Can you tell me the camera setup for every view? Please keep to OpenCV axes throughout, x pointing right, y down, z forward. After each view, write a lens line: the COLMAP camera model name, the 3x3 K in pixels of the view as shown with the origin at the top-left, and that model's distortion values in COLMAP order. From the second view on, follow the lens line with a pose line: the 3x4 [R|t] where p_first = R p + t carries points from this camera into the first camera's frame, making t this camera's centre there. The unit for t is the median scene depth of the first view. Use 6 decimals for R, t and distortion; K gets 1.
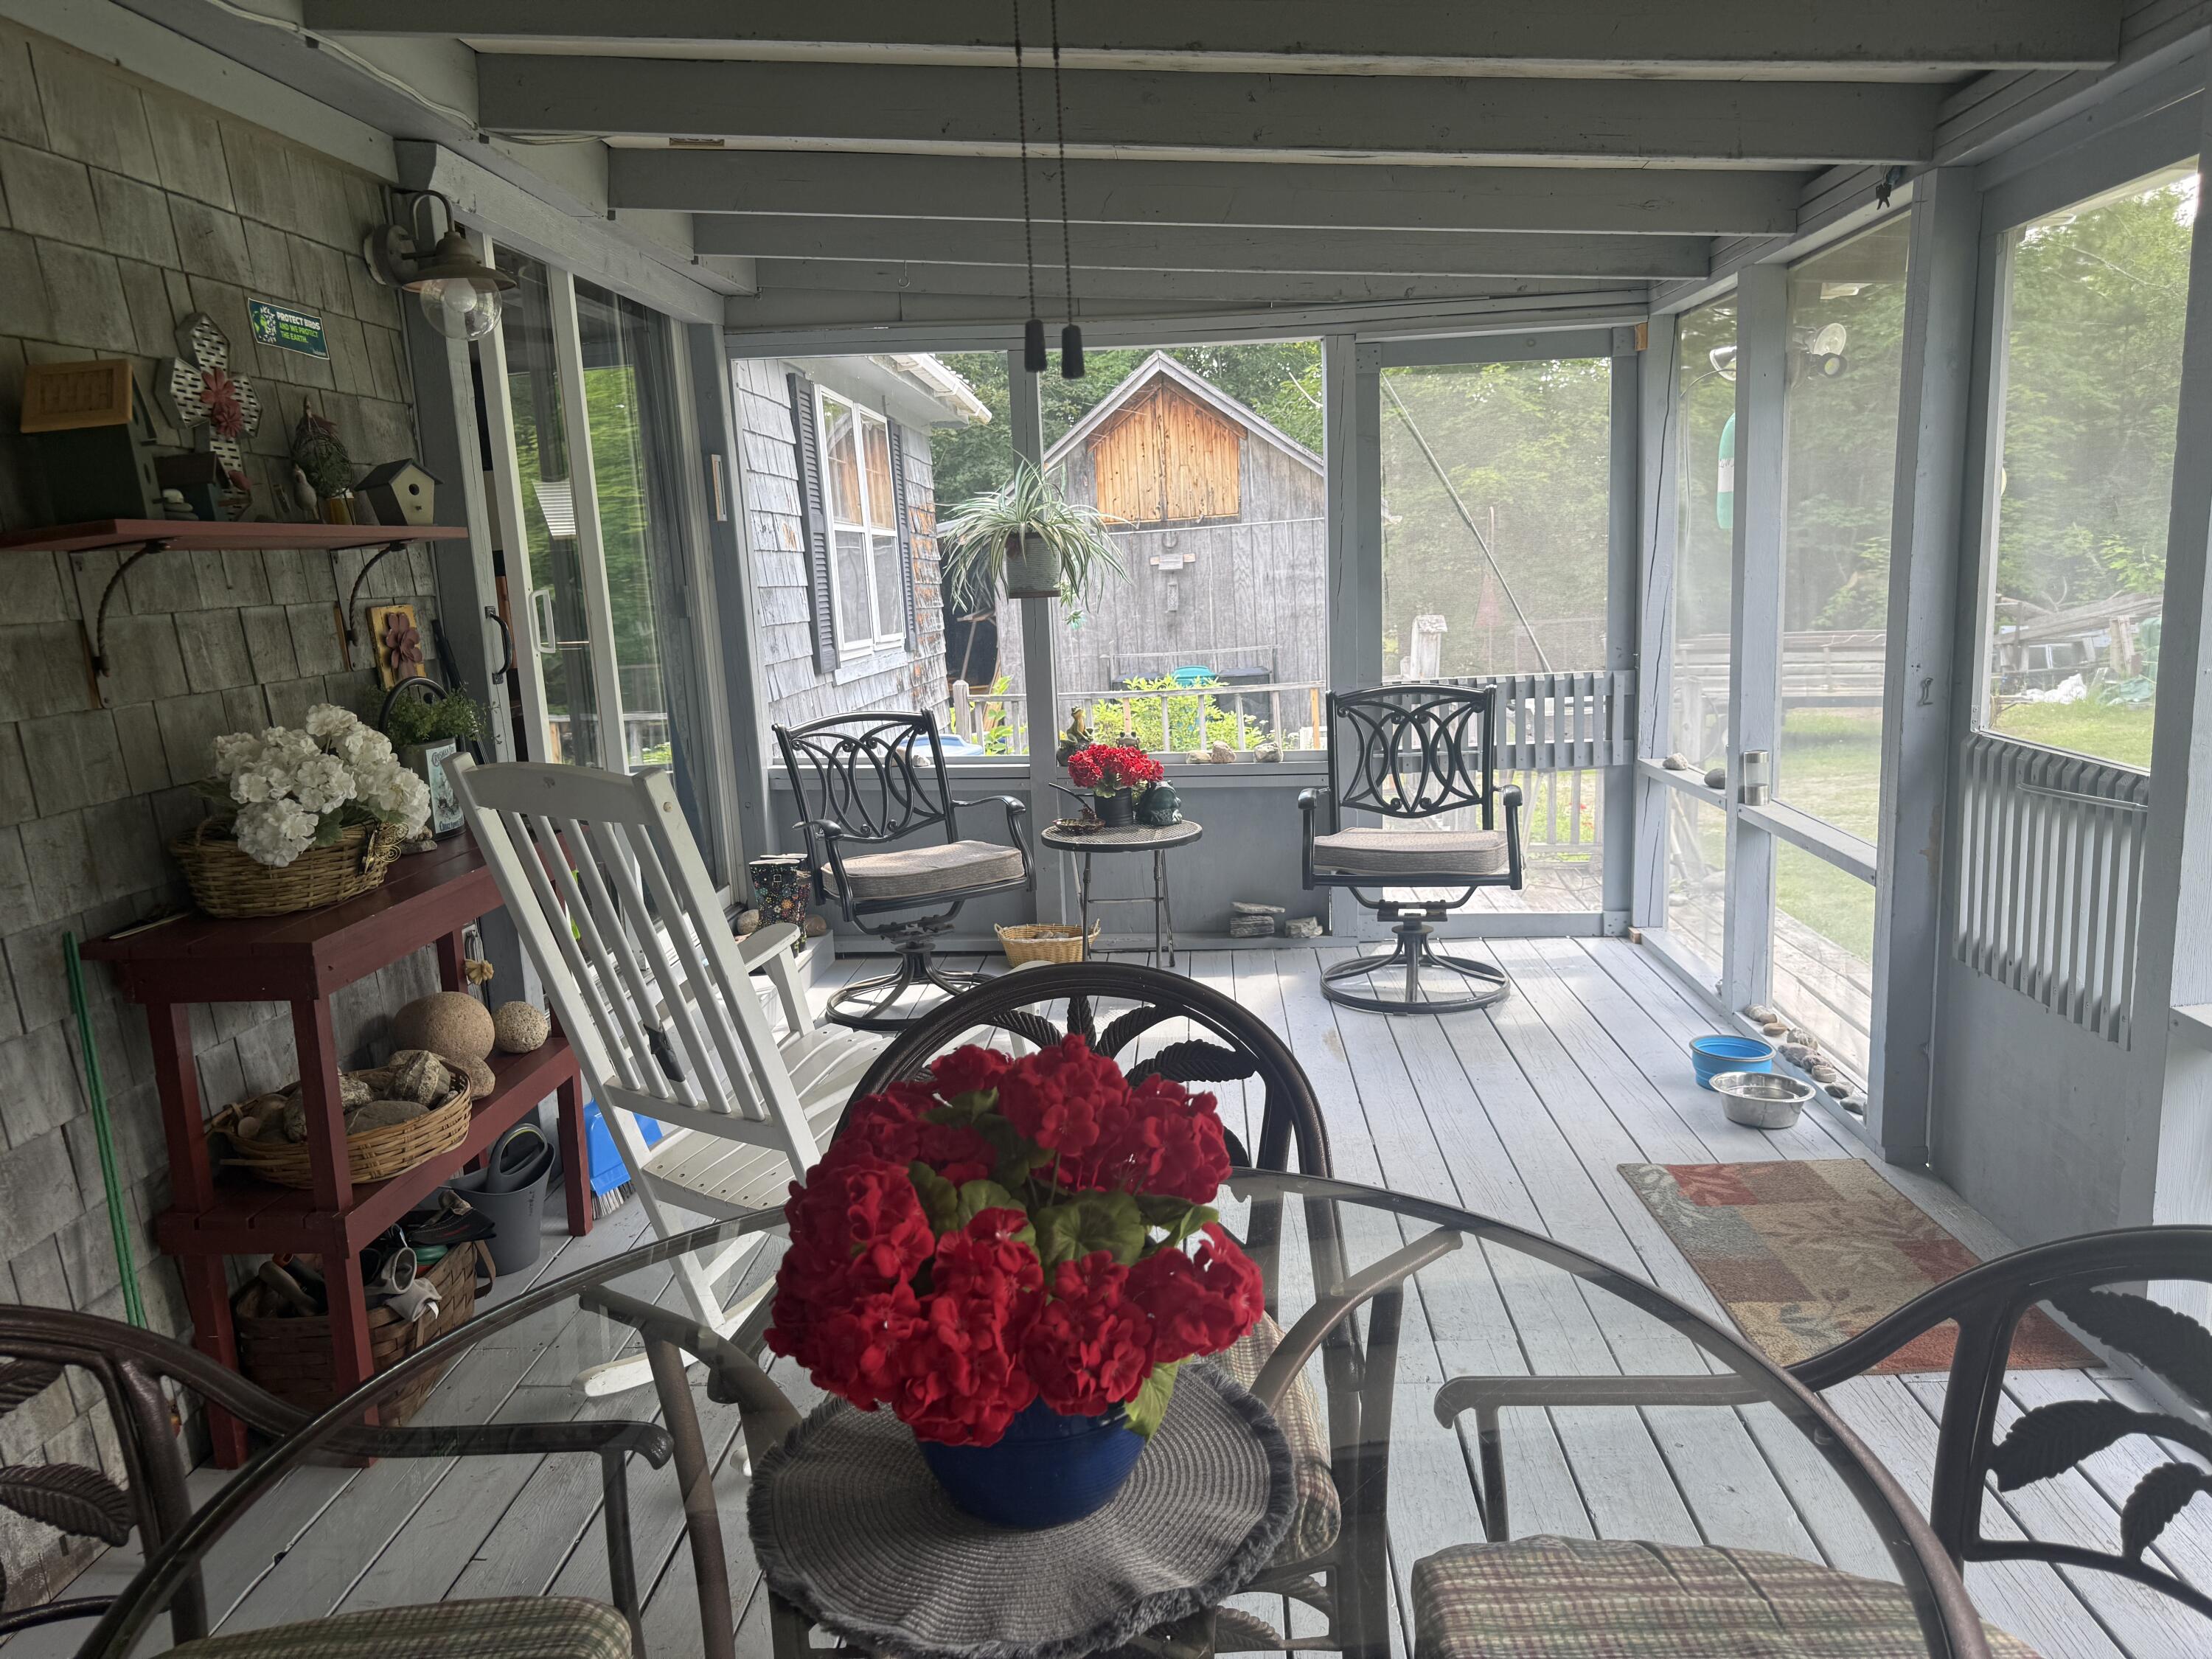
lens RADIAL K [[1564.2, 0, 1106.0], [0, 1564.2, 829.5], [0, 0, 1]] dist [0.080392, -0.068658]
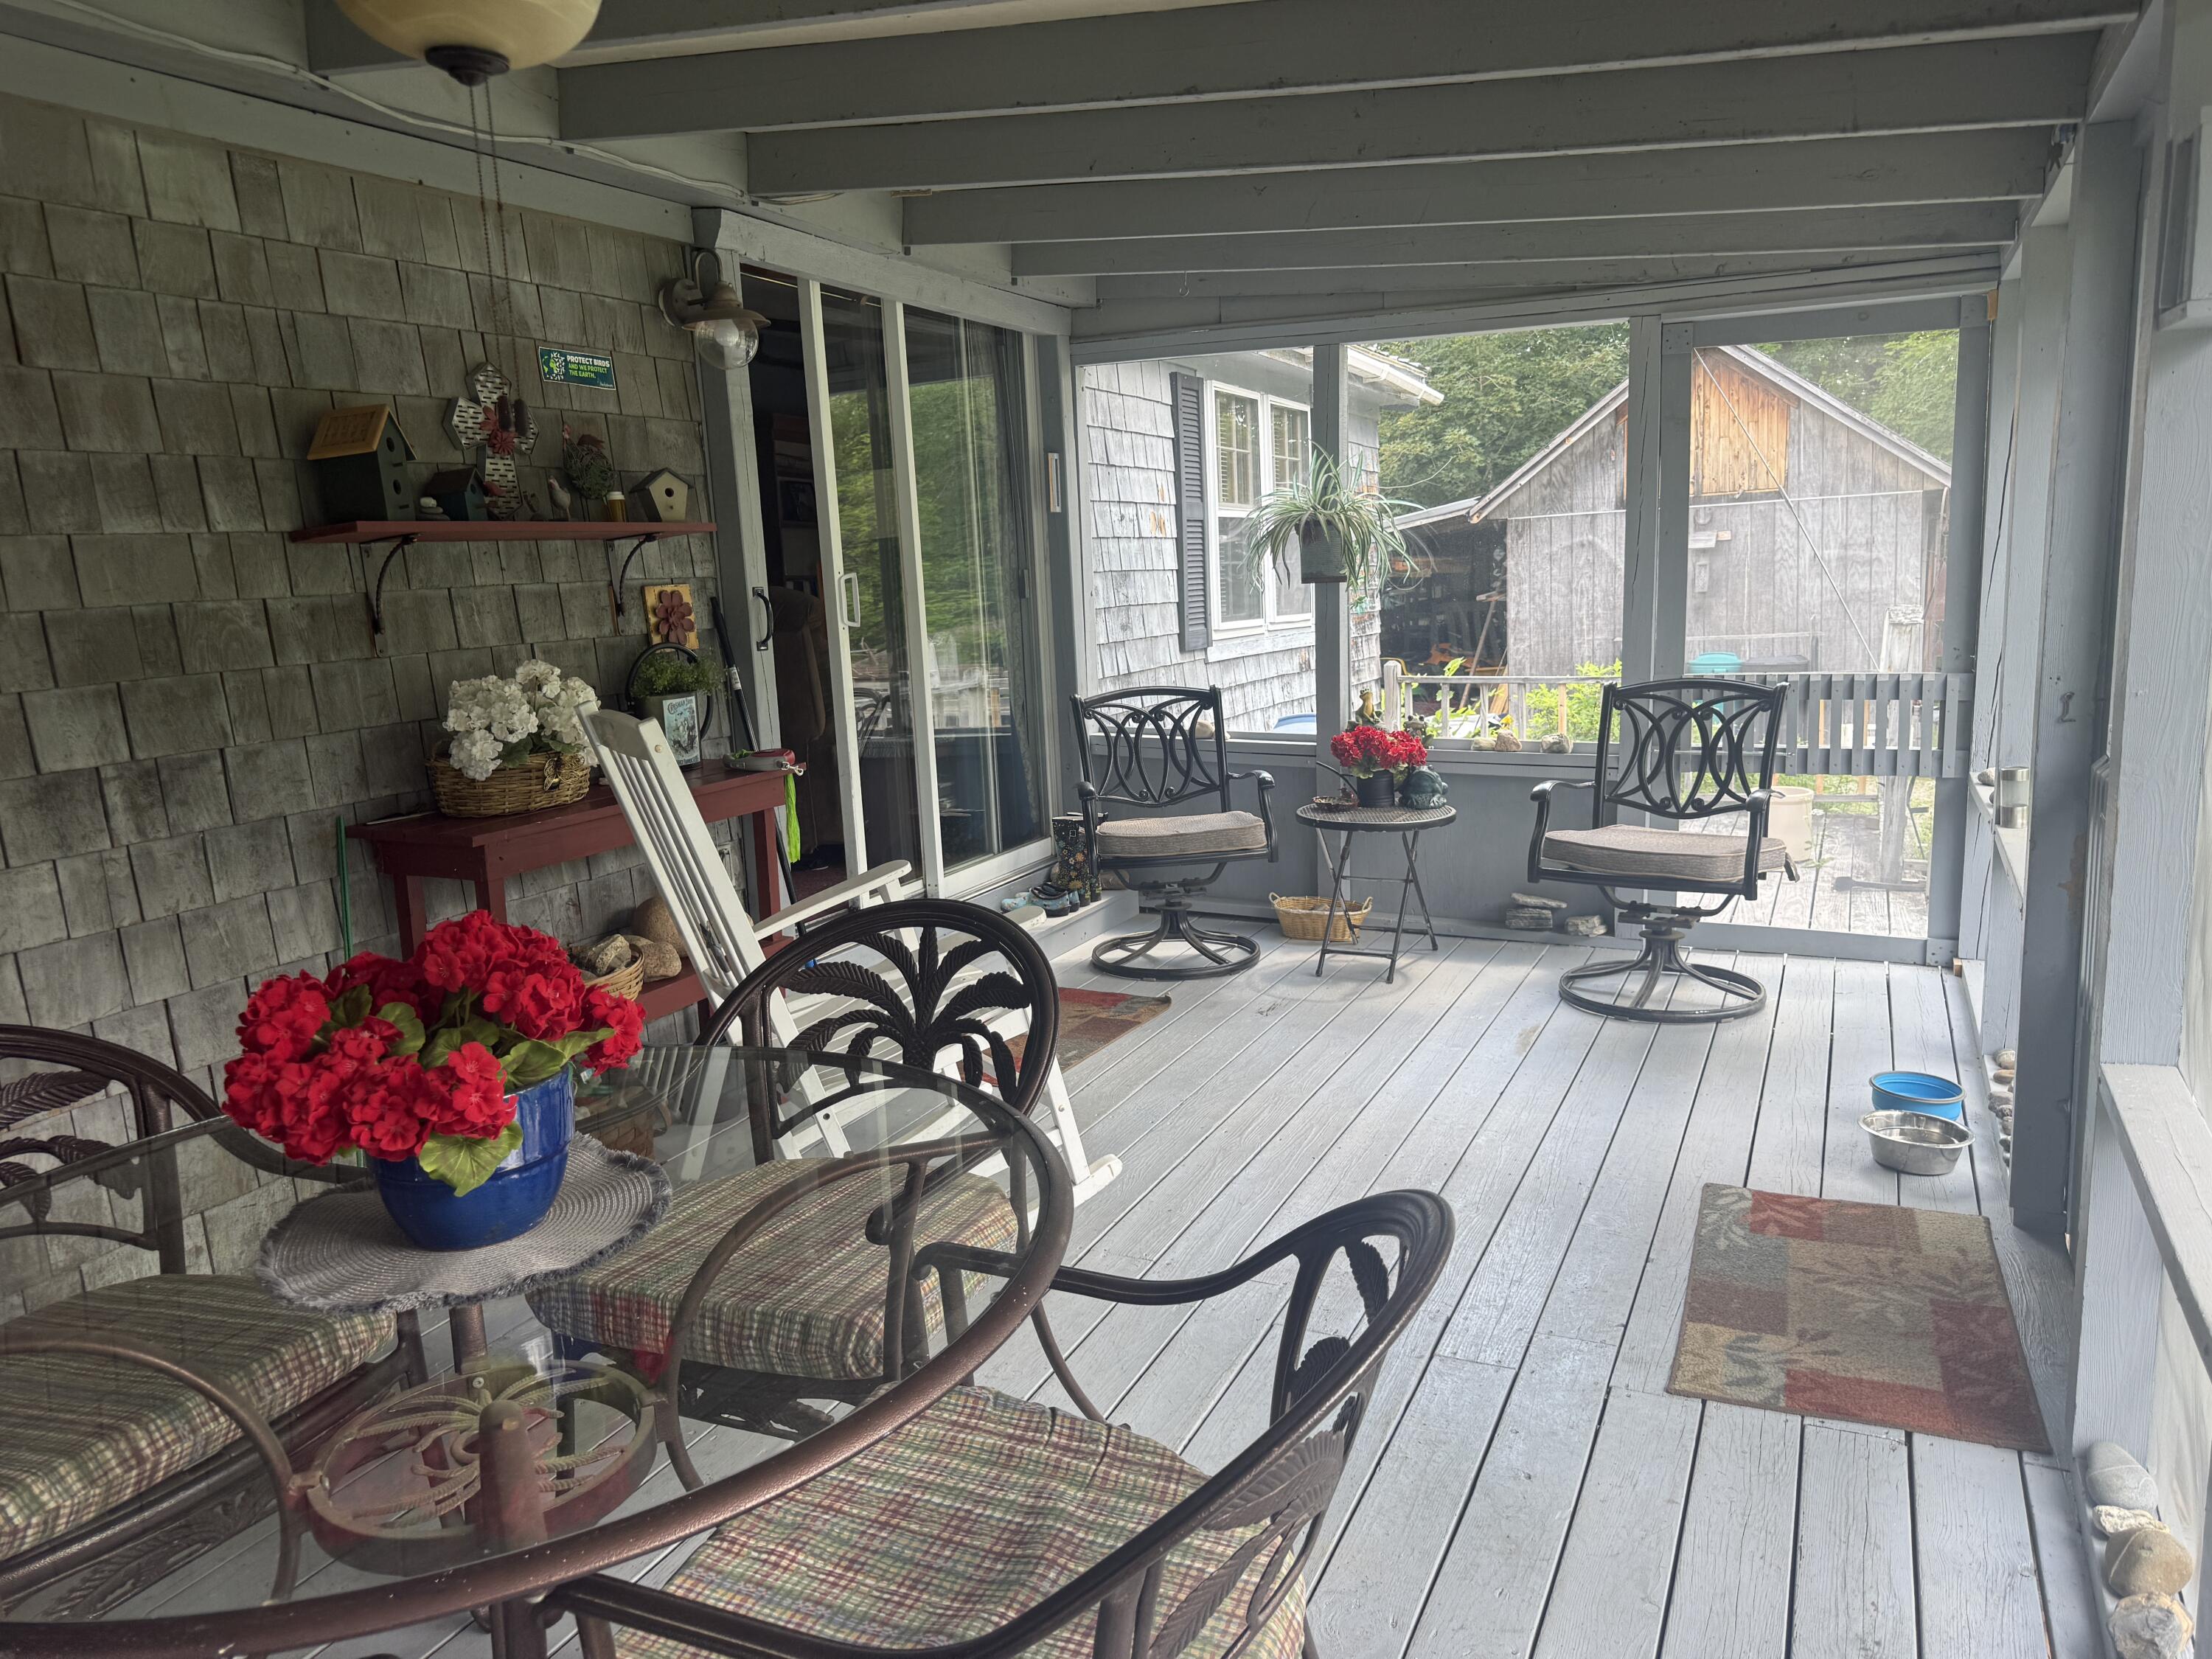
lens RADIAL K [[1552.1, 0, 1096.9], [0, 1552.1, 824.5], [0, 0, 1]] dist [0.130776, -0.214663]
pose [[0.930444, 0.071790, -0.359334, 0.246867], [-0.067541, 0.997419, 0.024381, -0.003885], [0.360156, 0.001584, 0.932891, -0.025879]]
